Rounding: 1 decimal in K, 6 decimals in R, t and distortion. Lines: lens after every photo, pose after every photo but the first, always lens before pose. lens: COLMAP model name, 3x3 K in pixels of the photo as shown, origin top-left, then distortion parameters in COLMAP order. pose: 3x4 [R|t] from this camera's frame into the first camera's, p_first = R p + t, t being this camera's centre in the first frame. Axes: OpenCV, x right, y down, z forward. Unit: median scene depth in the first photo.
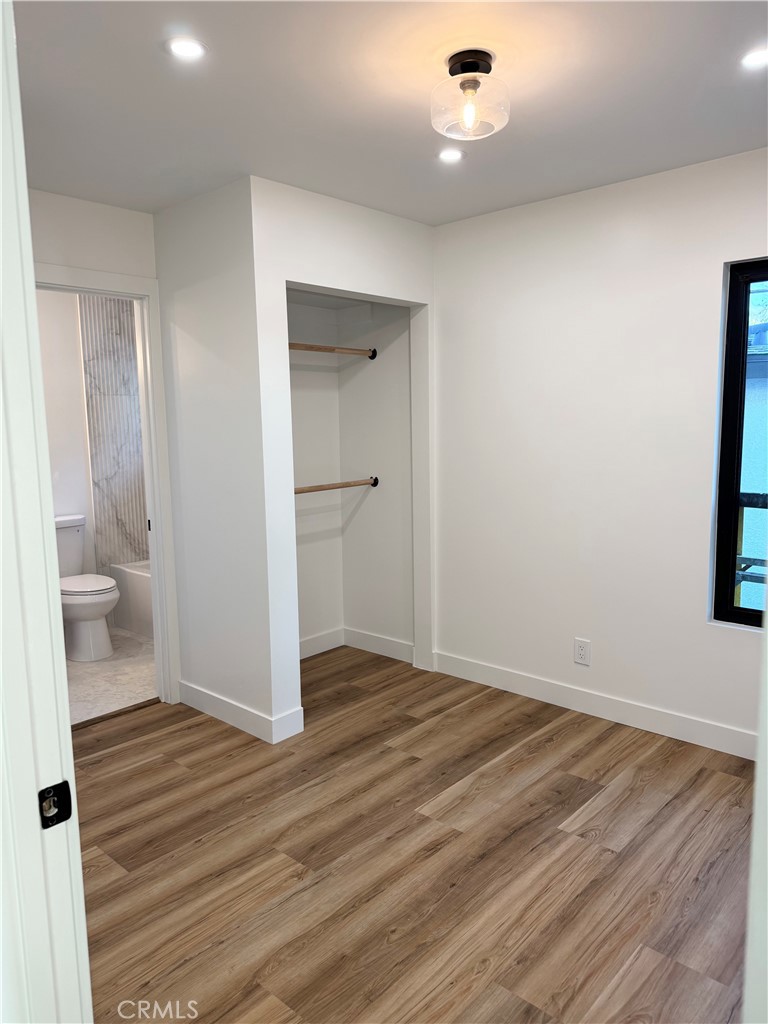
lens RADIAL K [[720.2, 0, 385.2], [0, 720.2, 515.1], [0, 0, 1]] dist [0.090838, -0.131689]
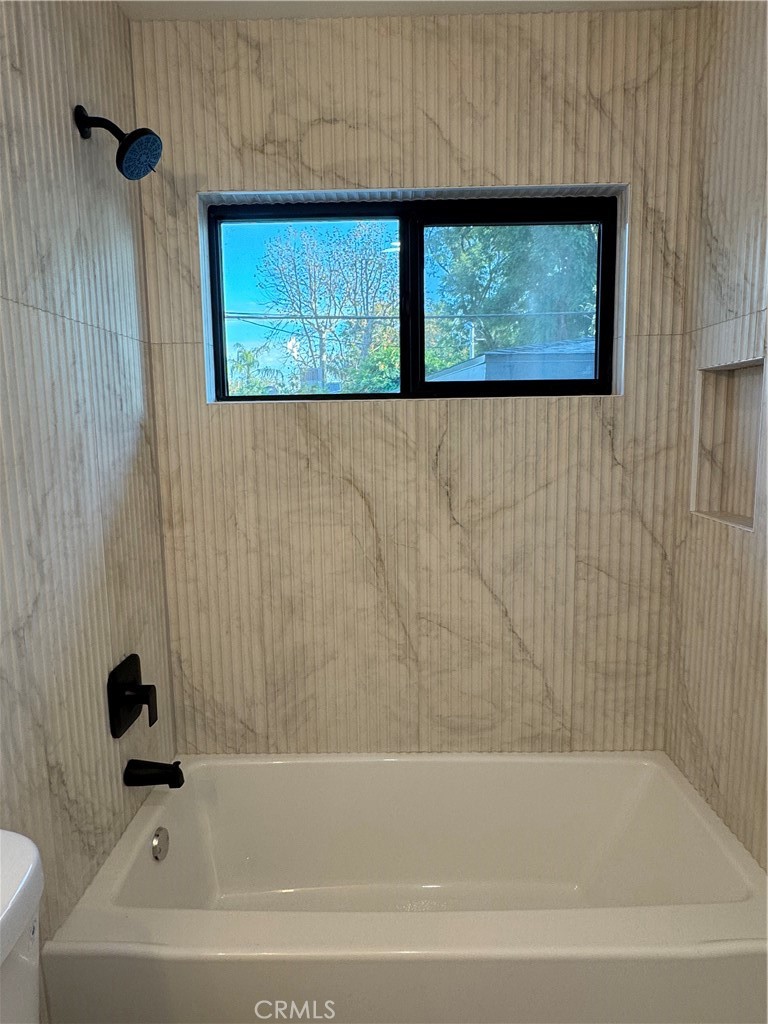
lens RADIAL K [[629.5, 0, 385.9], [0, 629.5, 509.0], [0, 0, 1]] dist [-0.001075, 0.001765]
pose [[0.756374, -0.085470, 0.648531, -0.426503], [0.093363, 0.995382, 0.022293, -0.085700], [-0.647442, 0.043687, 0.760862, 0.754216]]
